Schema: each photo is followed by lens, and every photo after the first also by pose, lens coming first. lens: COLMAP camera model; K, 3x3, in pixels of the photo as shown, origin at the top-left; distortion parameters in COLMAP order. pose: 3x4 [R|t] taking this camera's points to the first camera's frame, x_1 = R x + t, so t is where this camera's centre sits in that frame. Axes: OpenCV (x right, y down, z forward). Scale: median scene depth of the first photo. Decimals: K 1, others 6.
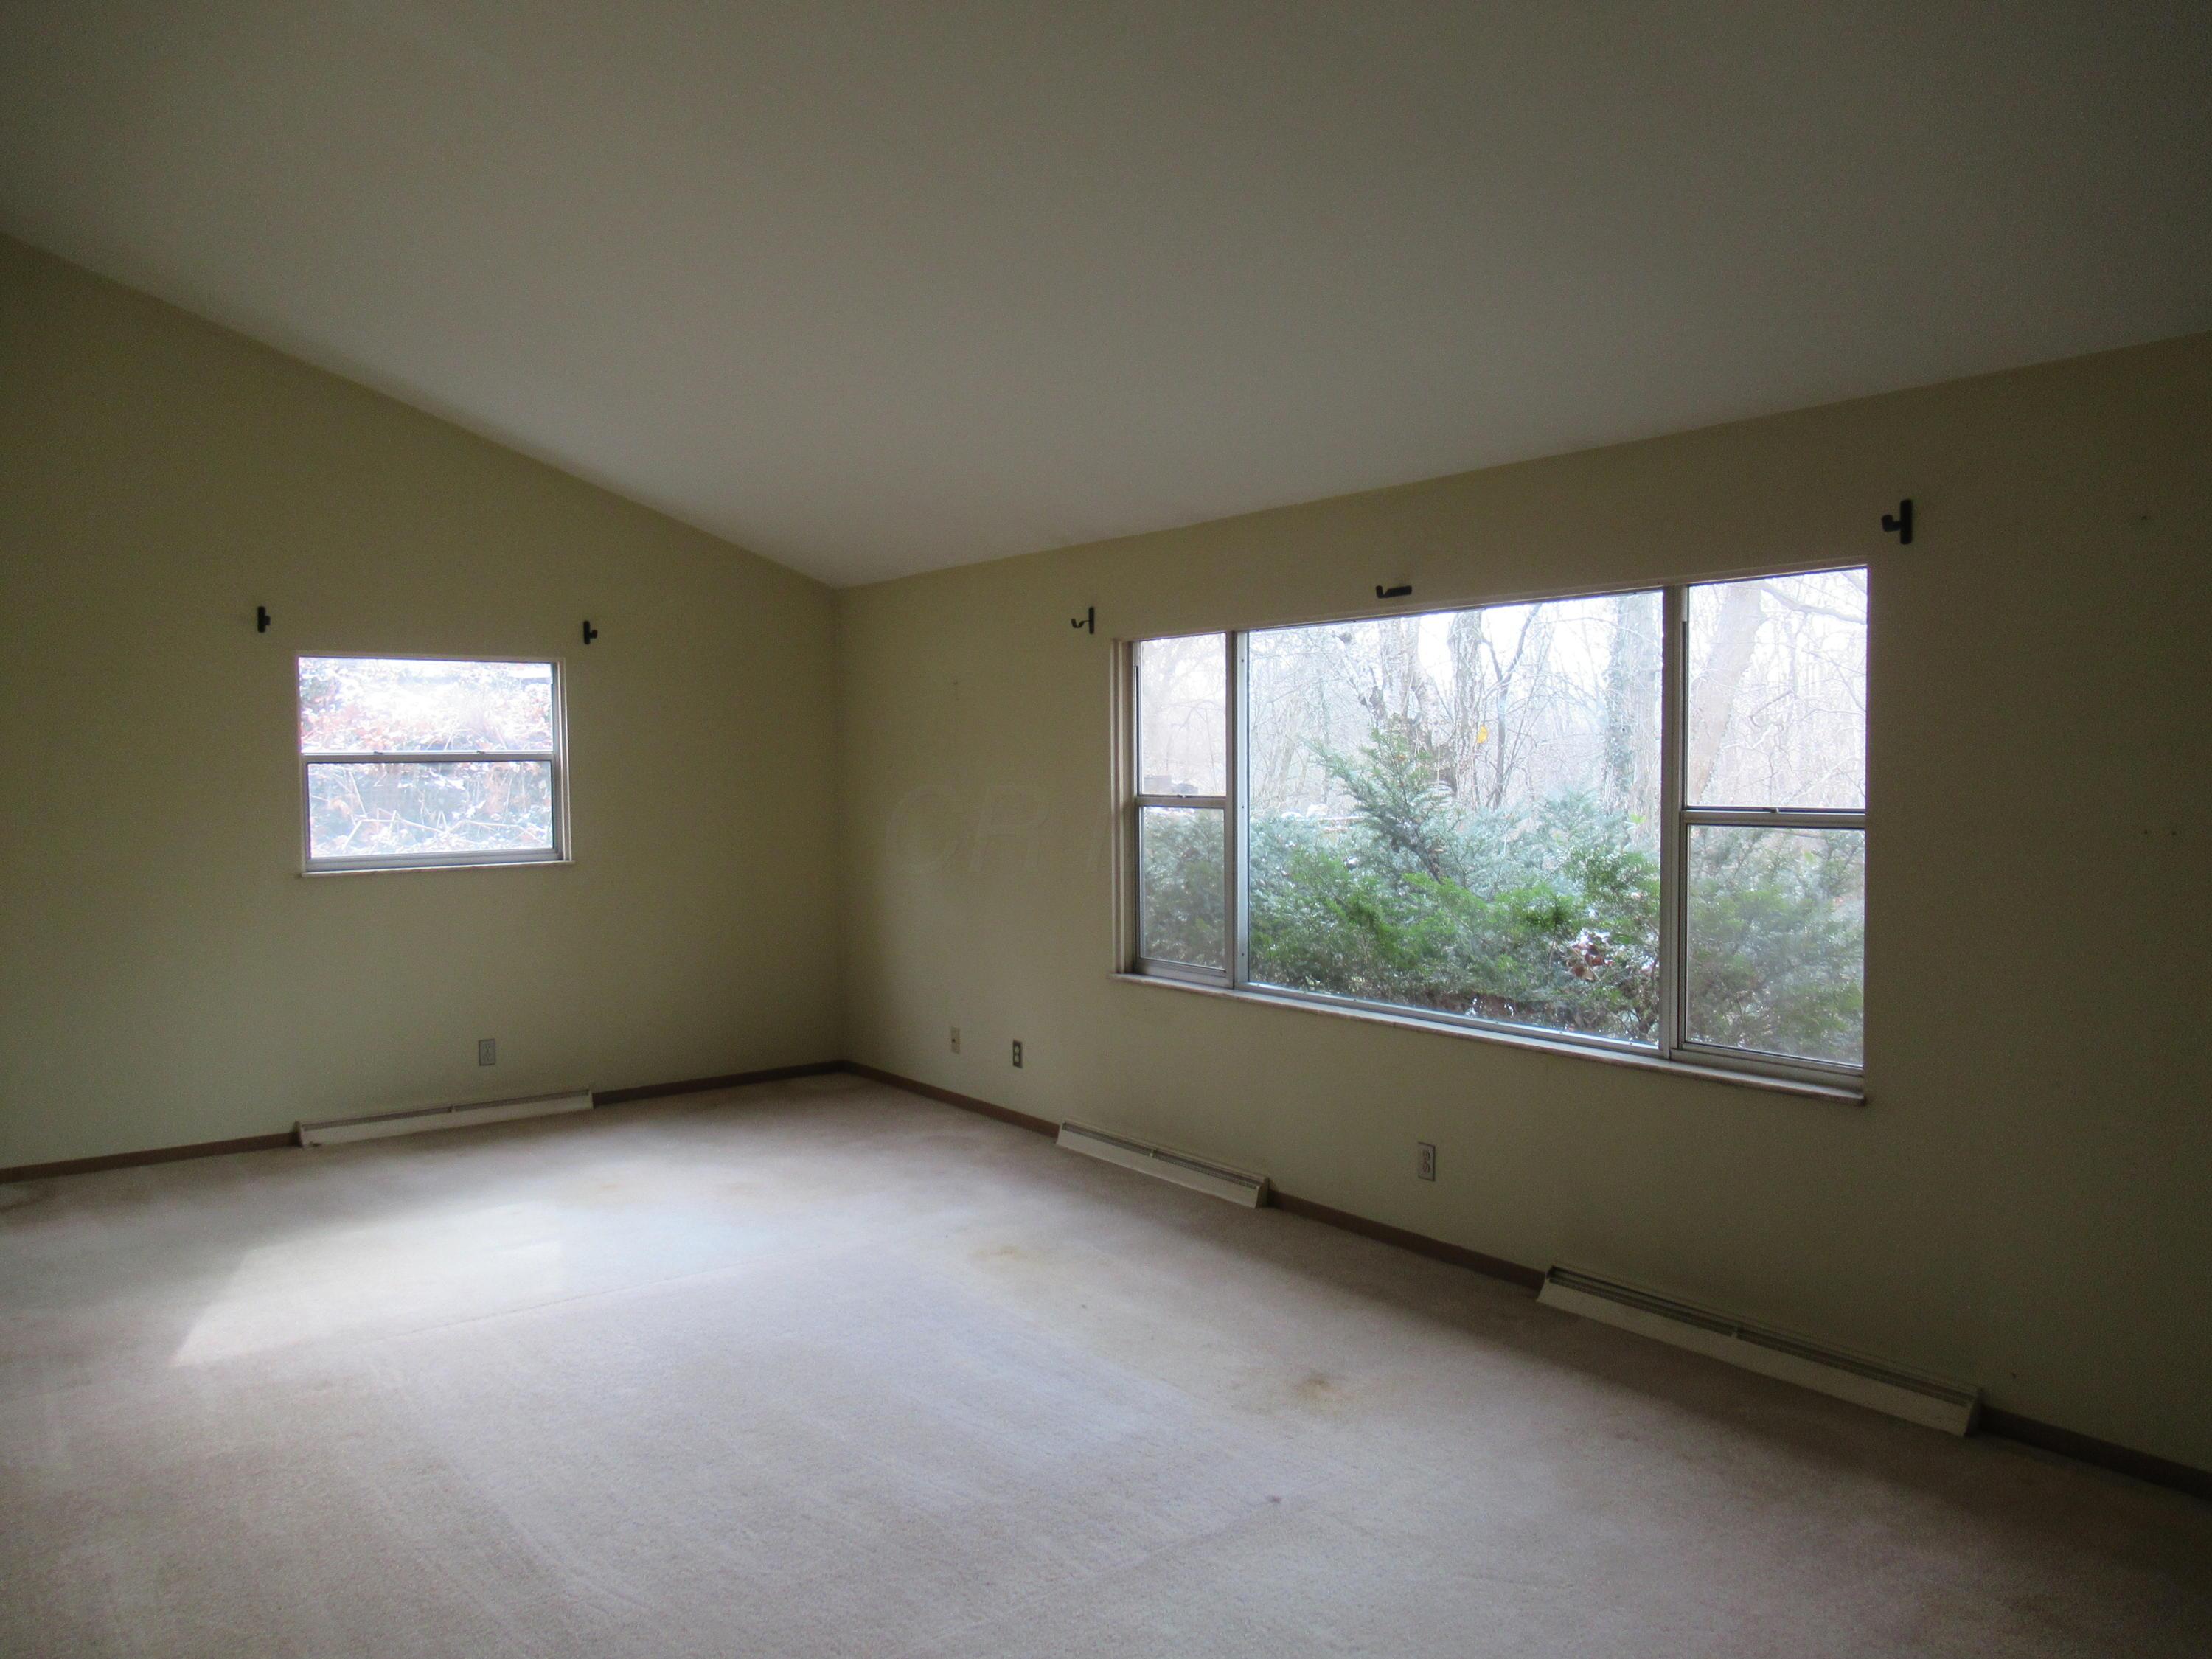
lens RADIAL K [[1640.5, 0, 1114.4], [0, 1640.5, 819.3], [0, 0, 1]] dist [-0.022416, 0.013719]
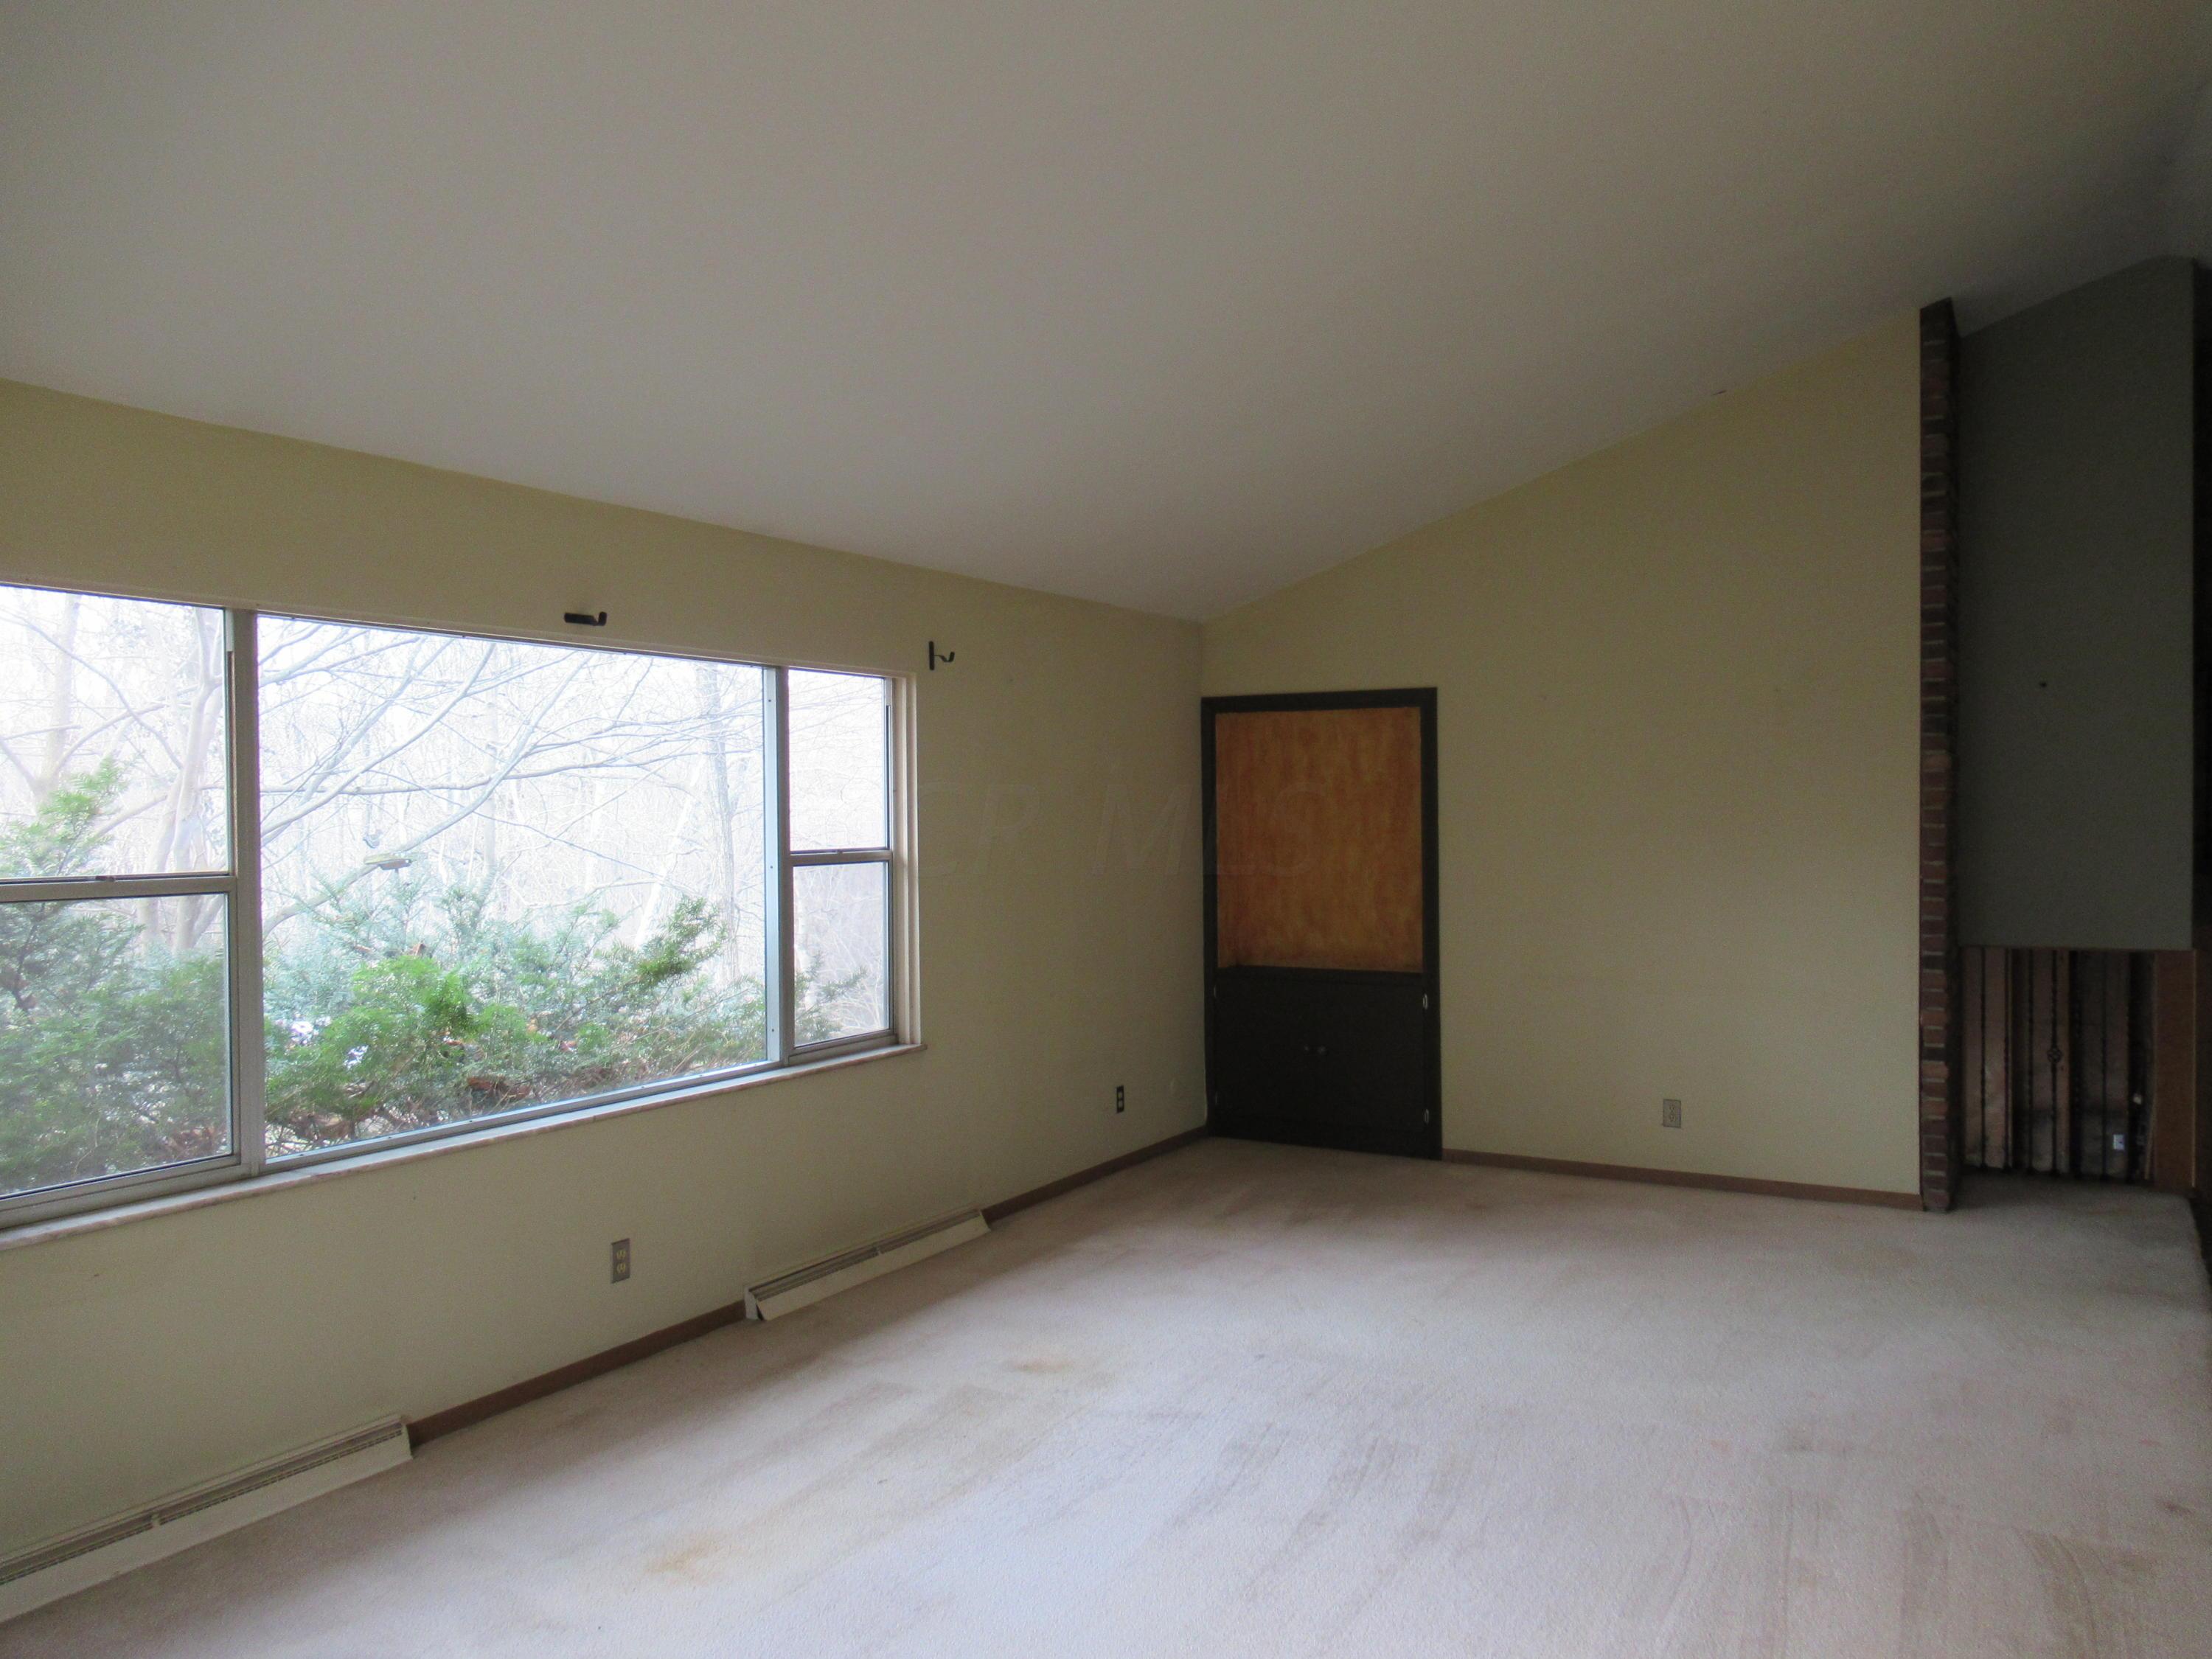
lens RADIAL K [[1640.5, 0, 1114.9], [0, 1640.5, 841.4], [0, 0, 1]] dist [-0.022416, 0.013719]
pose [[-0.400486, 0.015272, 0.916176, -0.831969], [0.066014, 0.997744, 0.012225, -0.013421], [-0.913922, 0.065377, -0.400591, 1.236251]]
